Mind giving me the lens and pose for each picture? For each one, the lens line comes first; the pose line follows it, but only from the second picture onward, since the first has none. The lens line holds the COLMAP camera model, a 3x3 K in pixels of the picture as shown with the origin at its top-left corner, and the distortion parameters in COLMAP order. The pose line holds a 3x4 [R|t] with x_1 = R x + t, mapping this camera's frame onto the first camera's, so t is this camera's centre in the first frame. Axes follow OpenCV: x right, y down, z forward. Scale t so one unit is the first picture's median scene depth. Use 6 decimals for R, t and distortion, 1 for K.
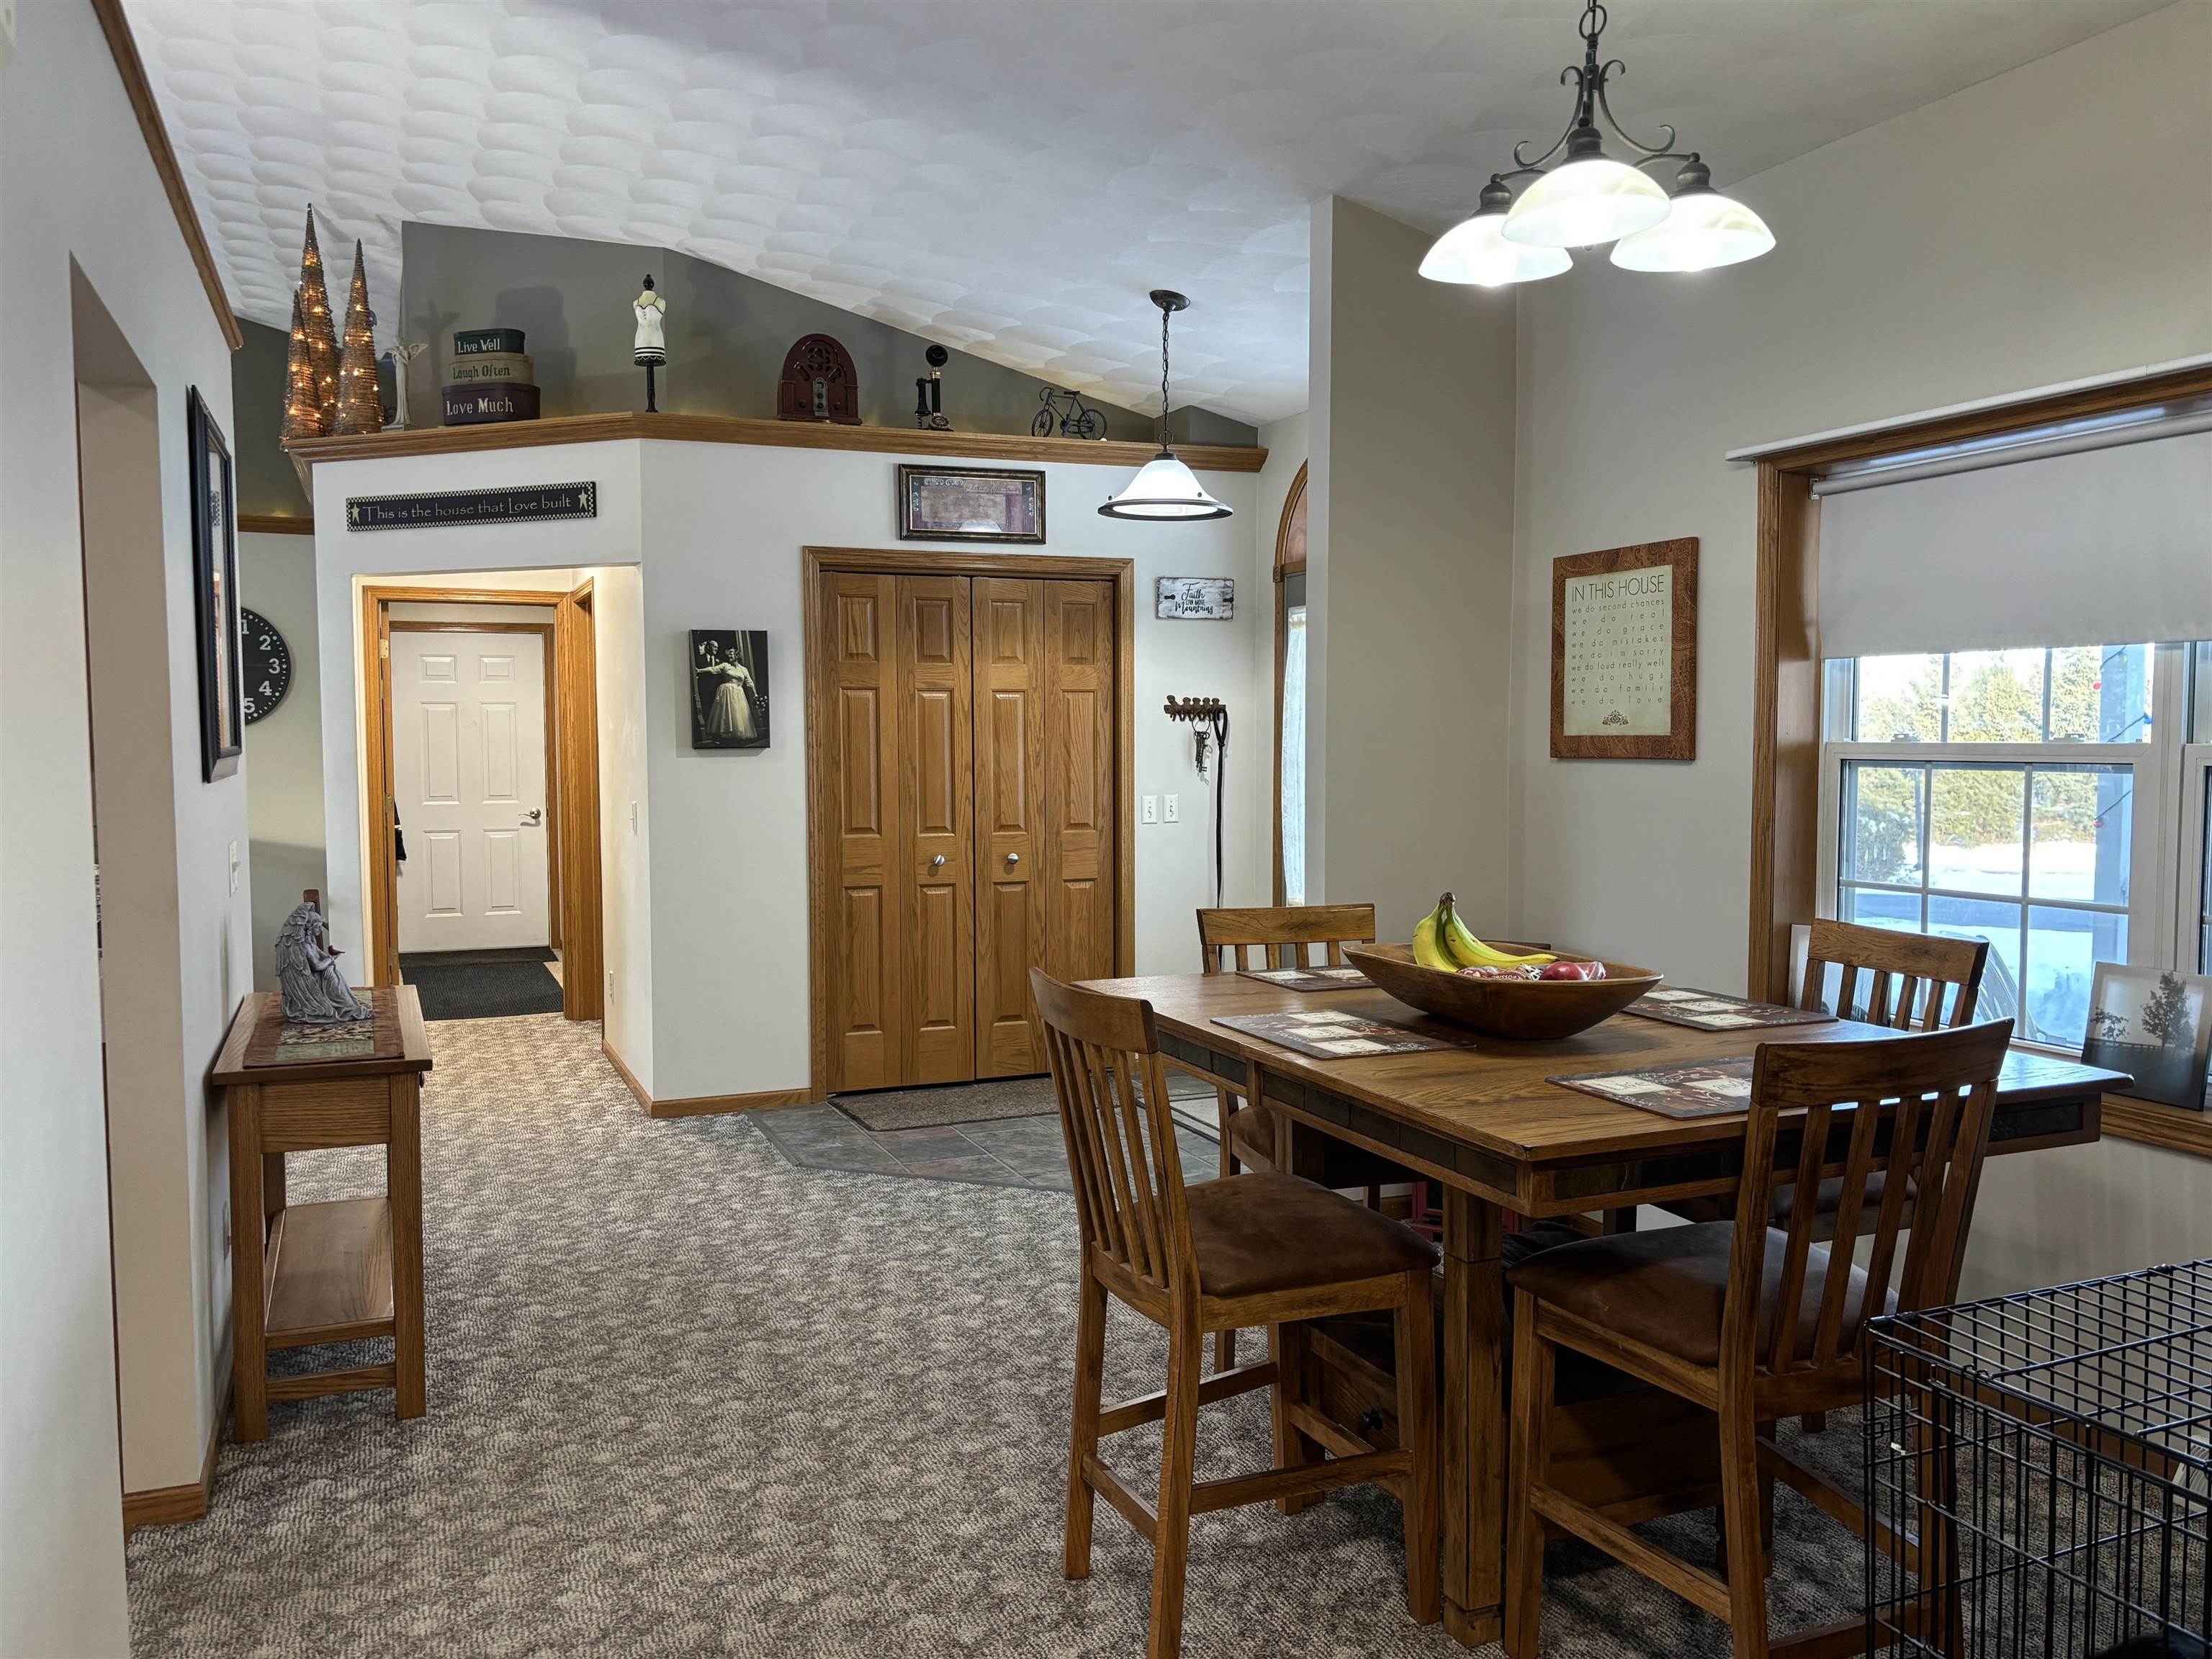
lens RADIAL K [[1718.3, 0, 1103.7], [0, 1718.3, 827.5], [0, 0, 1]] dist [-0.003109, 0.000274]
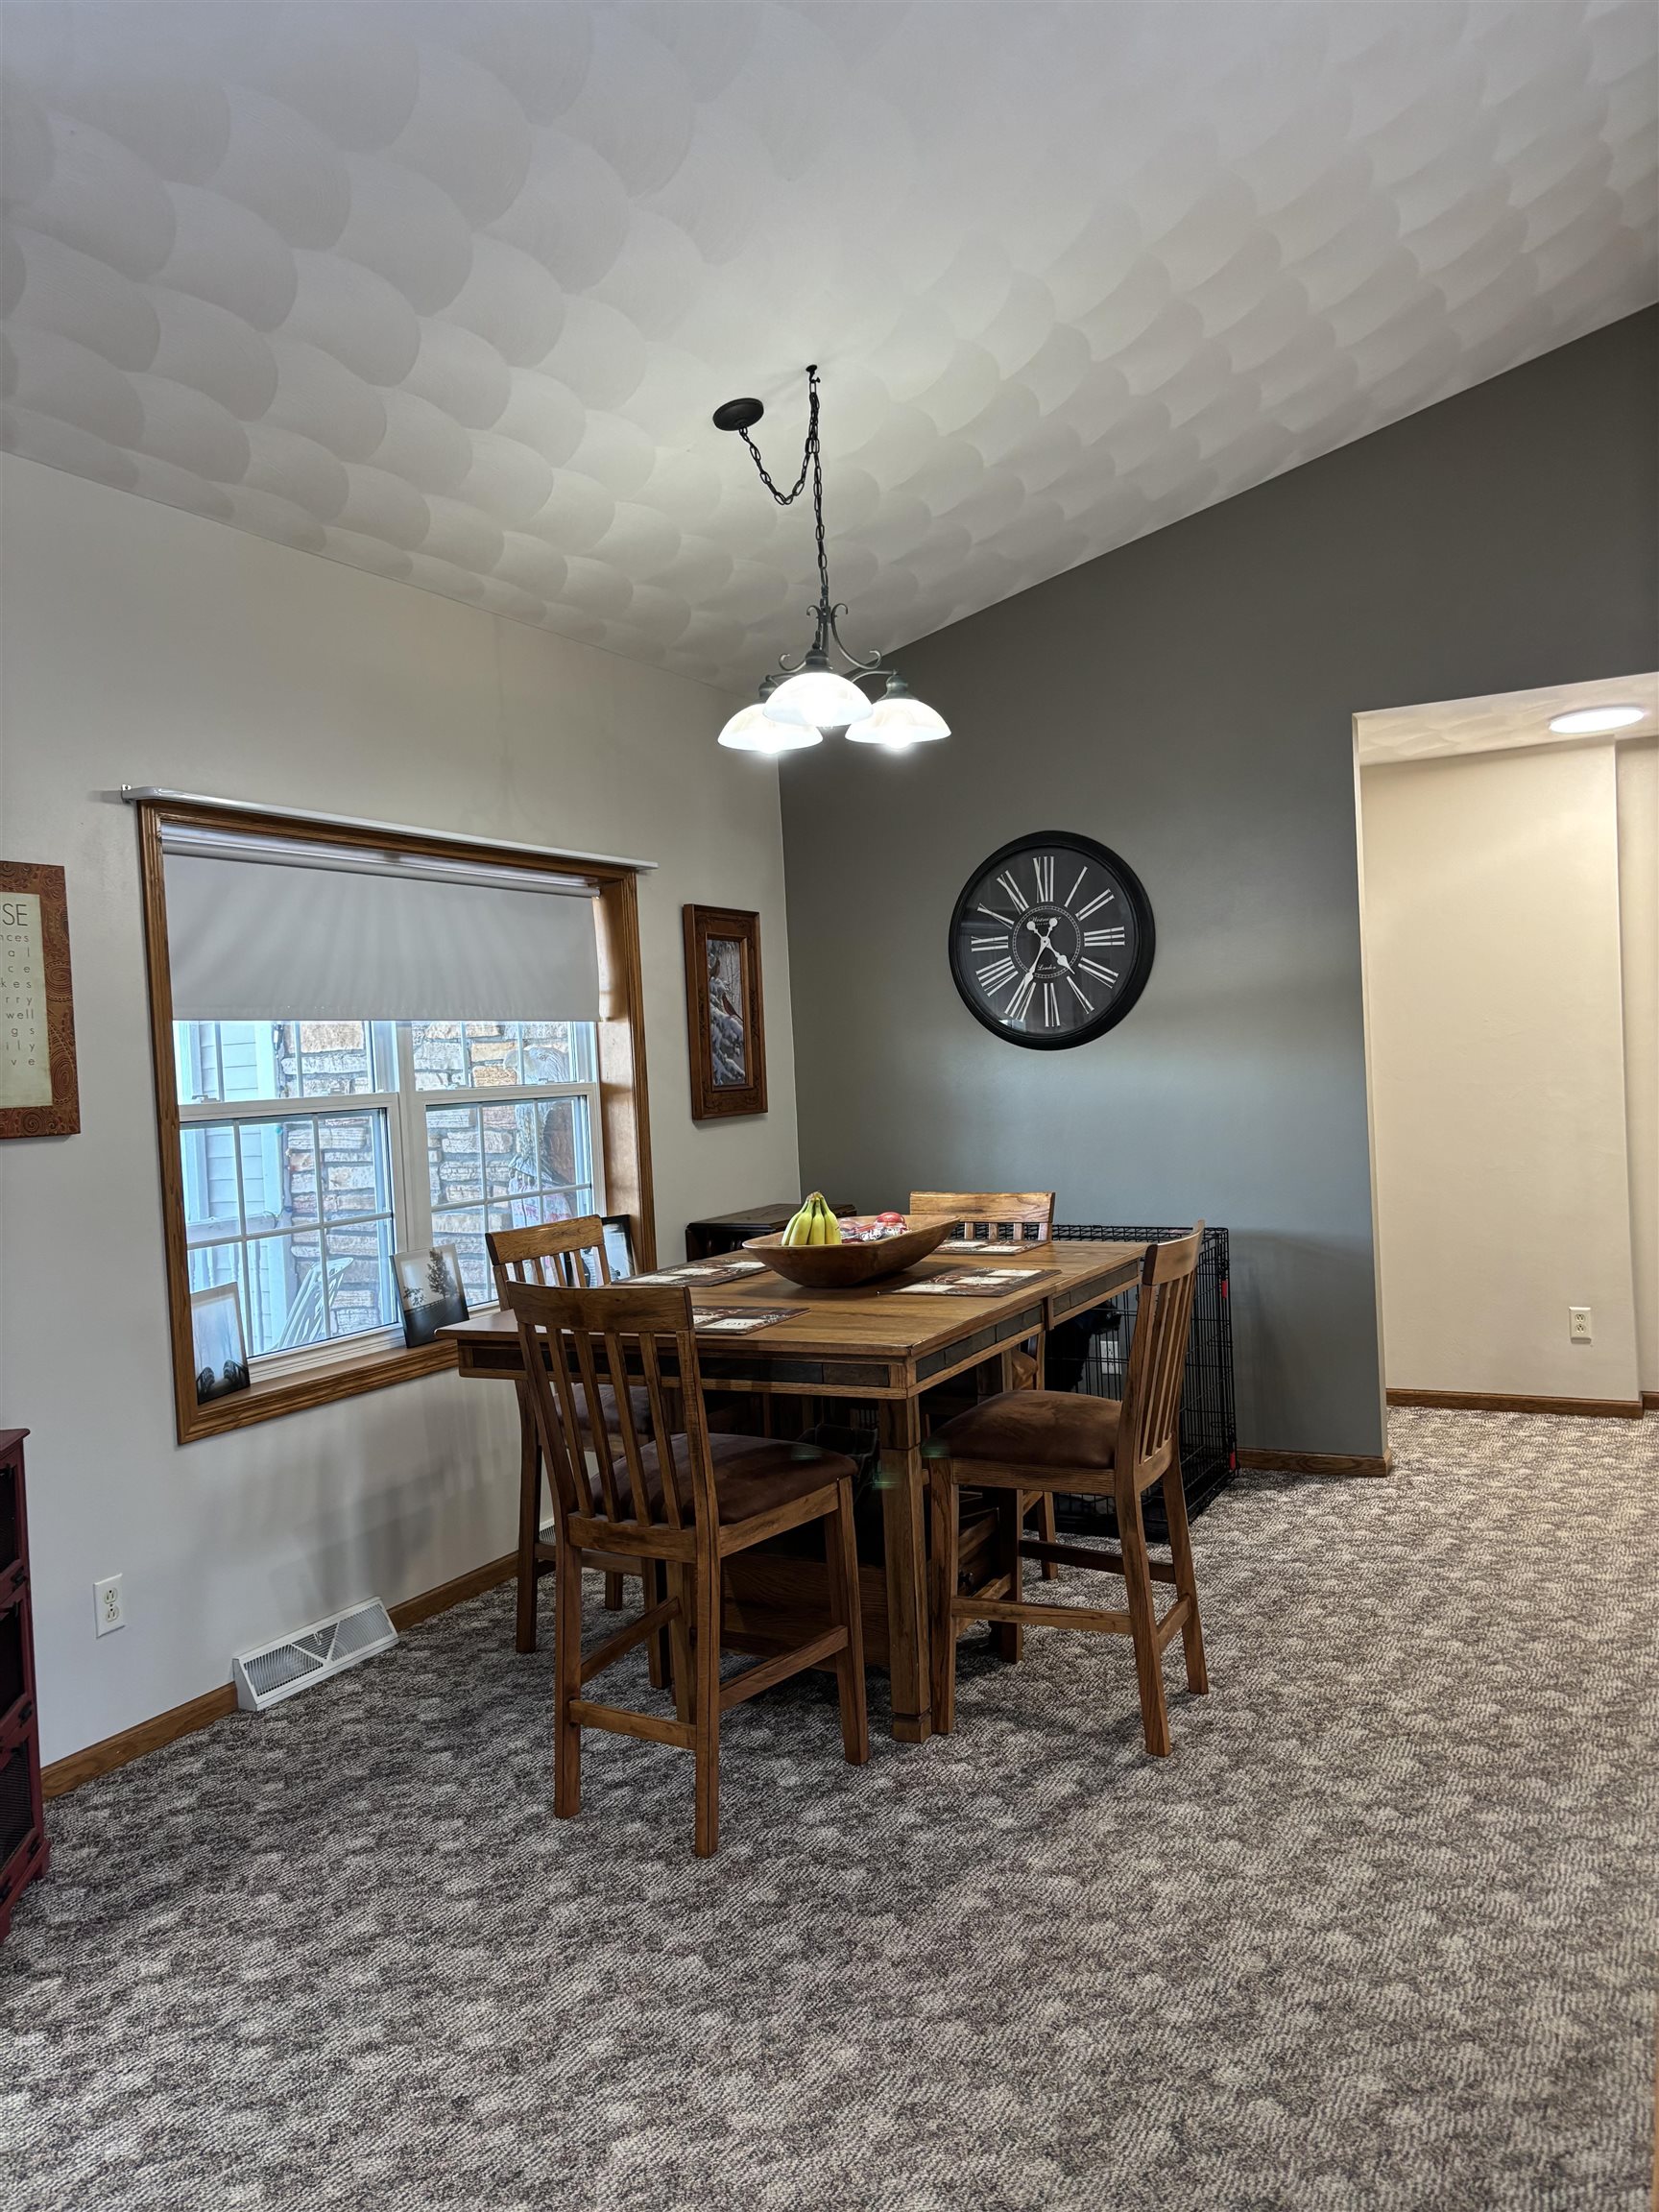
lens RADIAL K [[1670.8, 0, 827.4], [0, 1670.8, 1103.3], [0, 0, 1]] dist [0.042205, -0.036843]
pose [[-0.634499, 0.009638, 0.772864, -0.686024], [0.092871, 0.993629, 0.063854, -0.096638], [-0.767324, 0.112292, -0.631351, 1.645067]]
